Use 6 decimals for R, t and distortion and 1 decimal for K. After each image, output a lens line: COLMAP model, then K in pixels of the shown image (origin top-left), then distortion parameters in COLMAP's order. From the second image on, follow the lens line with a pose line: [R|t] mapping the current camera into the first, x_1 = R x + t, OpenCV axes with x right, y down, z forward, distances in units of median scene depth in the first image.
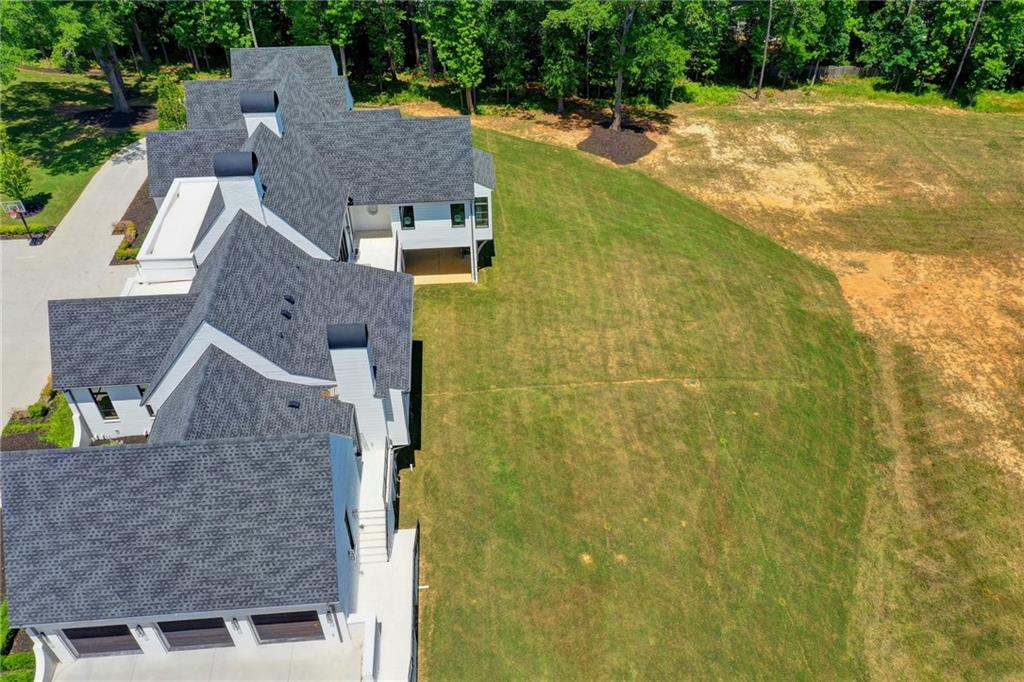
lens RADIAL K [[806.7, 0, 514.1], [0, 806.7, 339.4], [0, 0, 1]] dist [0.009252, 0.001552]
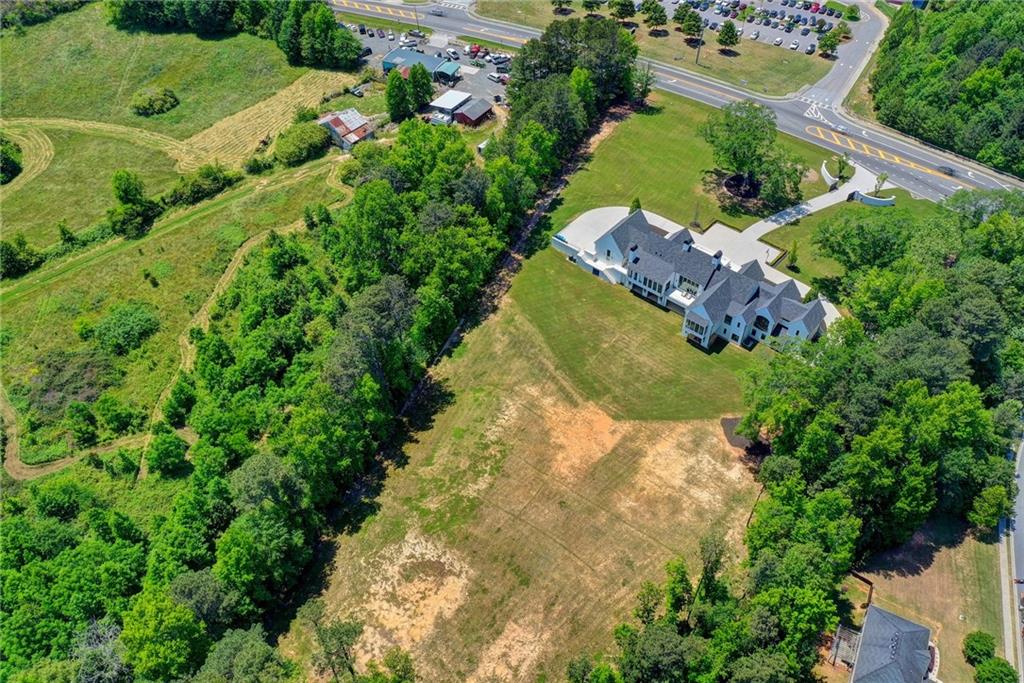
lens RADIAL K [[804.6, 0, 515.6], [0, 804.6, 338.9], [0, 0, 1]] dist [0.012403, -0.001067]
pose [[-0.702243, 0.513891, -0.492718, 1.881836], [-0.461017, 0.199140, 0.864758, -2.383804], [0.542511, 0.834421, 0.097068, 0.366927]]
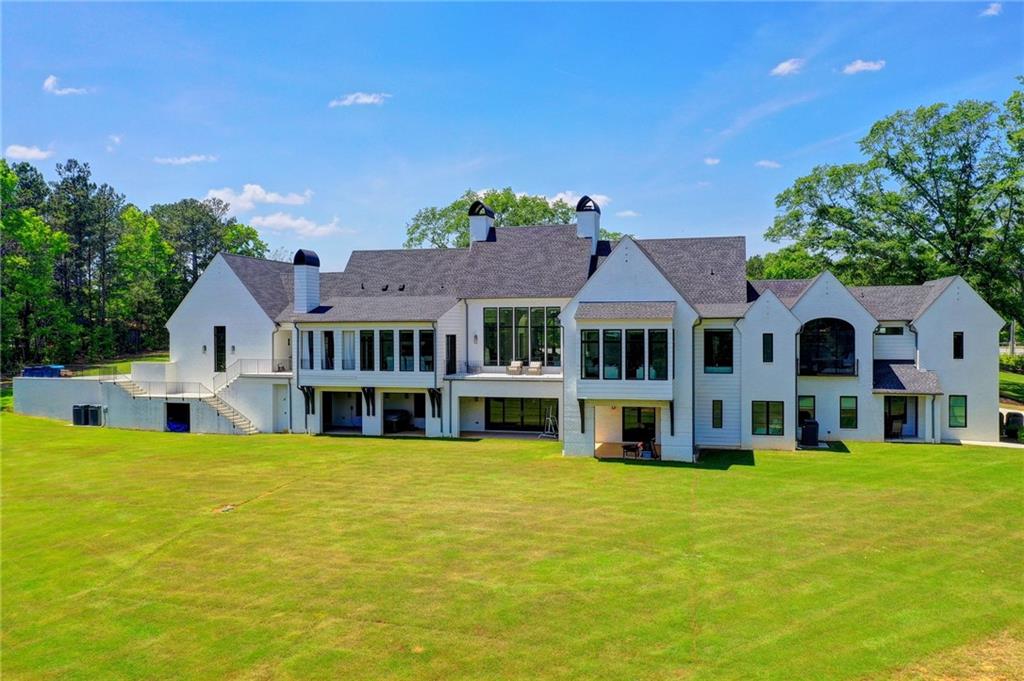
lens RADIAL K [[806.7, 0, 514.1], [0, 806.7, 338.9], [0, 0, 1]] dist [0.009252, 0.001552]
pose [[-0.334364, 0.019275, -0.942247, 0.630088], [-0.614276, 0.753783, 0.233401, -0.283409], [0.714749, 0.656840, -0.240198, 1.051804]]
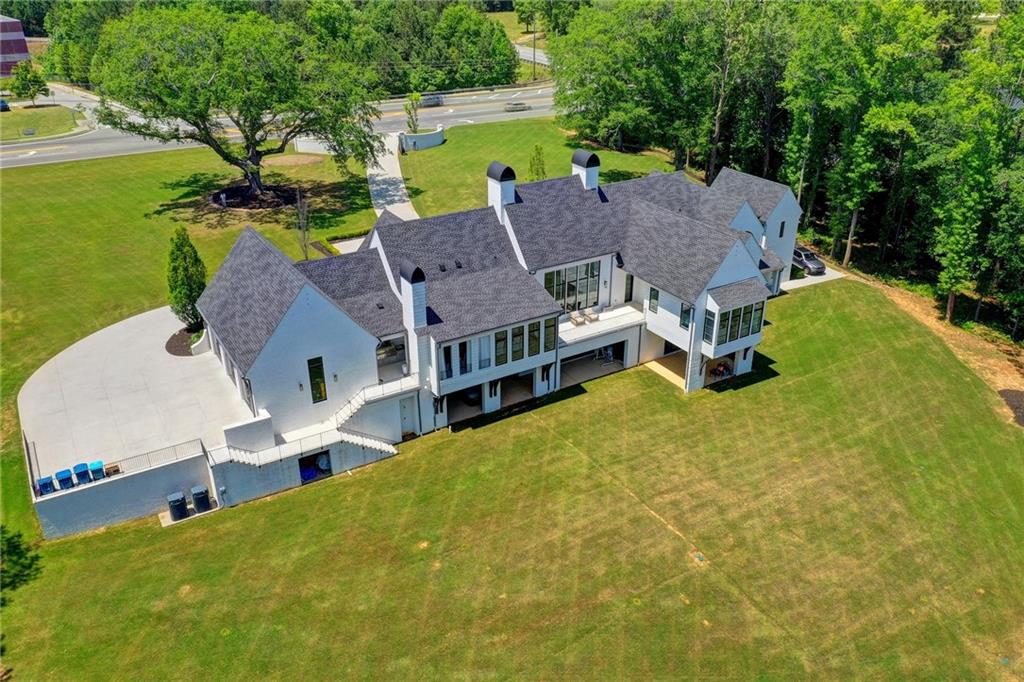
lens RADIAL K [[806.7, 0, 514.1], [0, 806.7, 339.4], [0, 0, 1]] dist [0.009252, 0.001552]
pose [[0.455048, 0.400947, -0.795093, 0.619179], [-0.584219, 0.808285, 0.073238, -0.070562], [0.672026, 0.431181, 0.602050, 0.214550]]
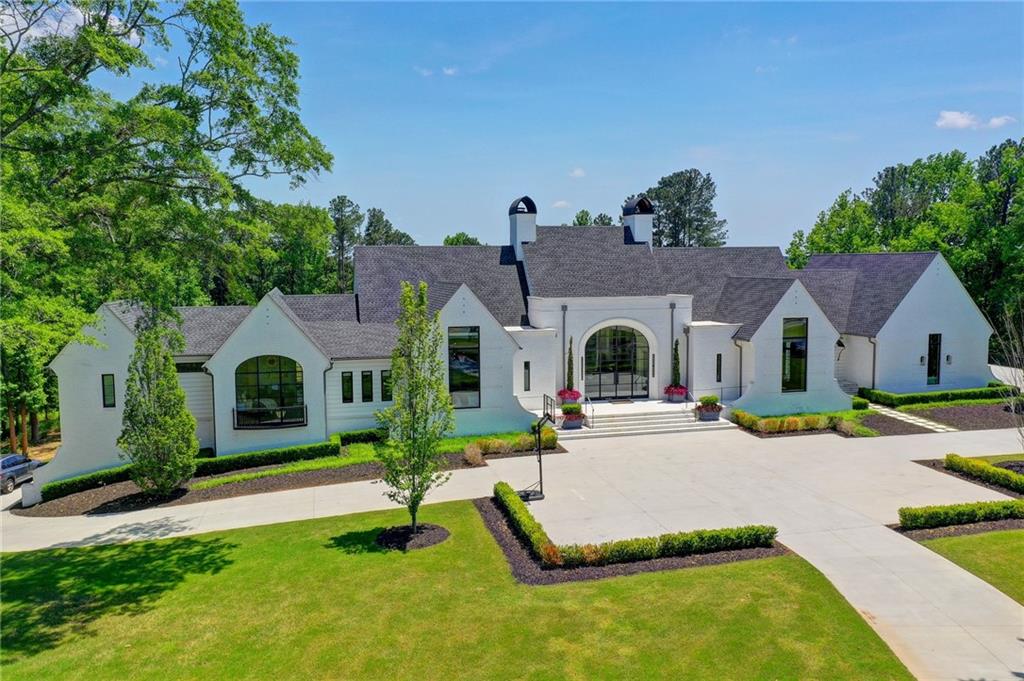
lens RADIAL K [[807.9, 0, 512.0], [0, 807.9, 340.5], [0, 0, 1]] dist [0.002916, 0.002153]
pose [[-0.171118, -0.085085, 0.981570, -1.064538], [0.652639, 0.736554, 0.177622, -0.289035], [-0.738092, 0.671005, -0.070508, 0.952570]]
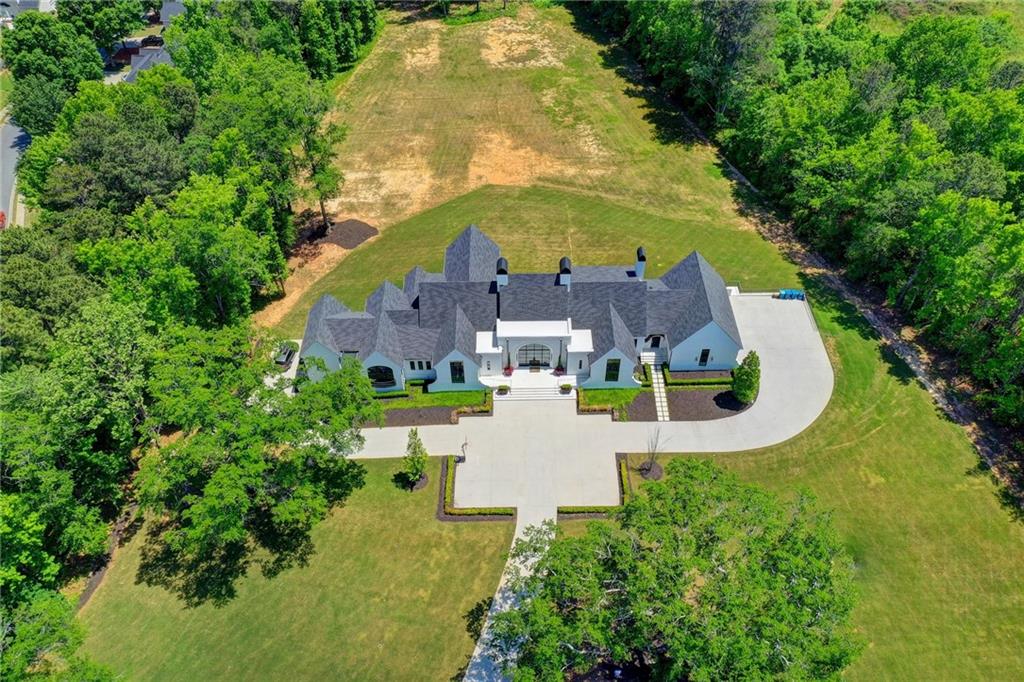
lens RADIAL K [[804.6, 0, 515.6], [0, 804.6, 338.4], [0, 0, 1]] dist [0.012403, -0.001067]
pose [[0.067017, -0.721243, 0.689433, -1.449661], [0.659105, 0.550758, 0.512100, -0.954795], [-0.749059, 0.420089, 0.512285, 0.021510]]
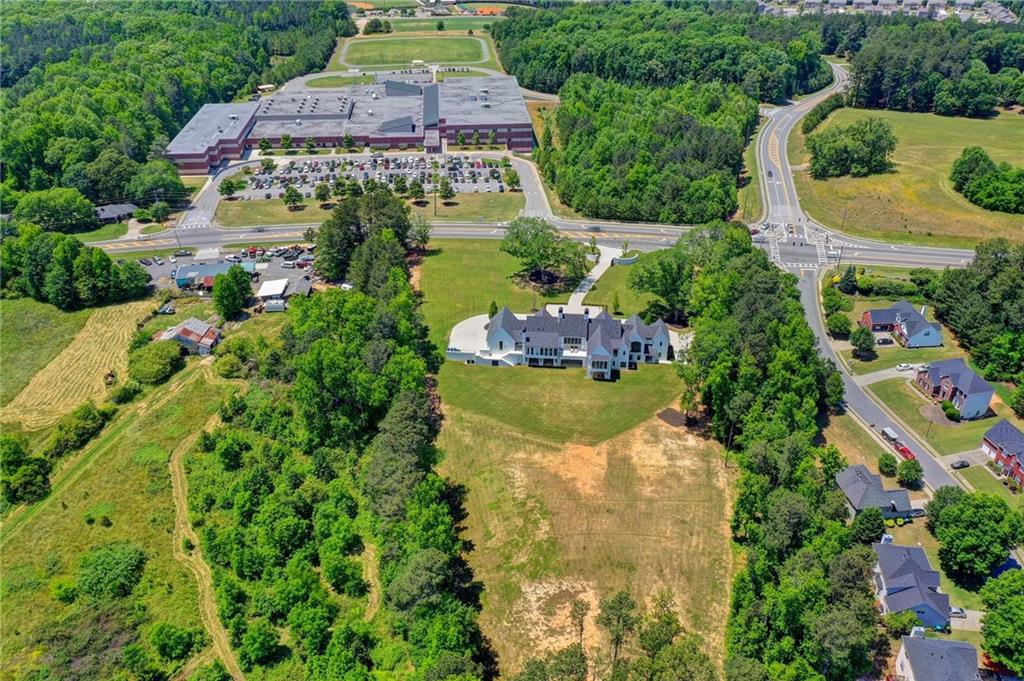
lens RADIAL K [[796.8, 0, 513.5], [0, 796.8, 346.8], [0, 0, 1]] dist [0.010795, 0.001562]
pose [[-0.160475, 0.524988, -0.835844, 3.106390], [-0.645976, 0.584418, 0.491091, -1.793876], [0.746299, 0.618743, 0.245345, -0.302711]]
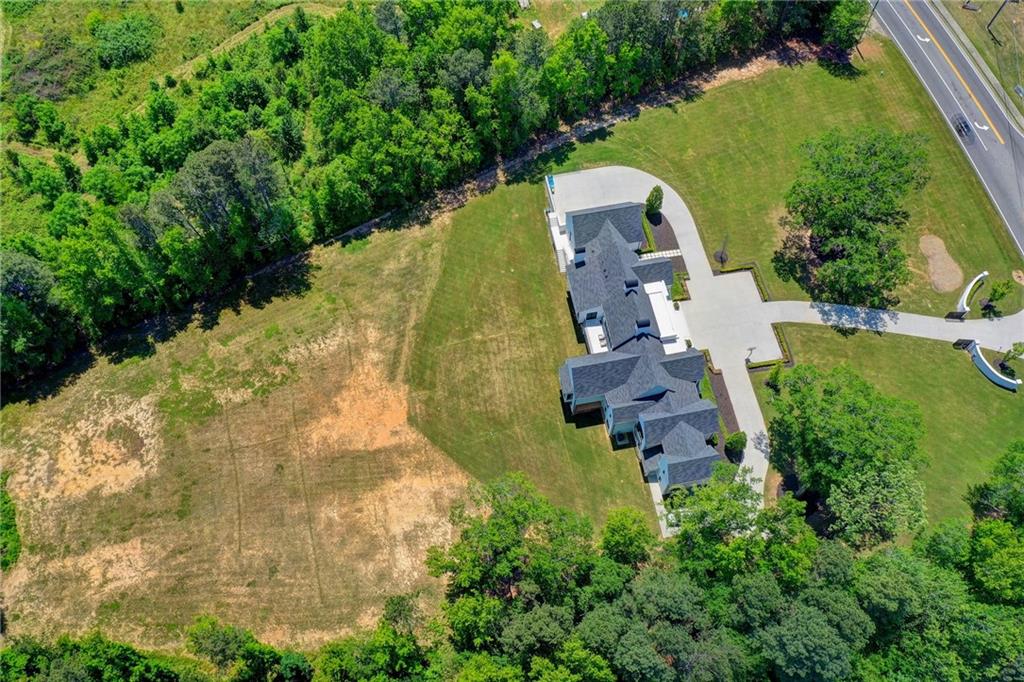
lens RADIAL K [[796.8, 0, 513.5], [0, 796.8, 347.3], [0, 0, 1]] dist [0.010795, 0.001562]
pose [[-0.993458, 0.106153, -0.042099, 0.188192], [-0.067249, -0.245885, 0.966963, -2.277899], [0.092294, 0.963469, 0.251415, 0.297467]]
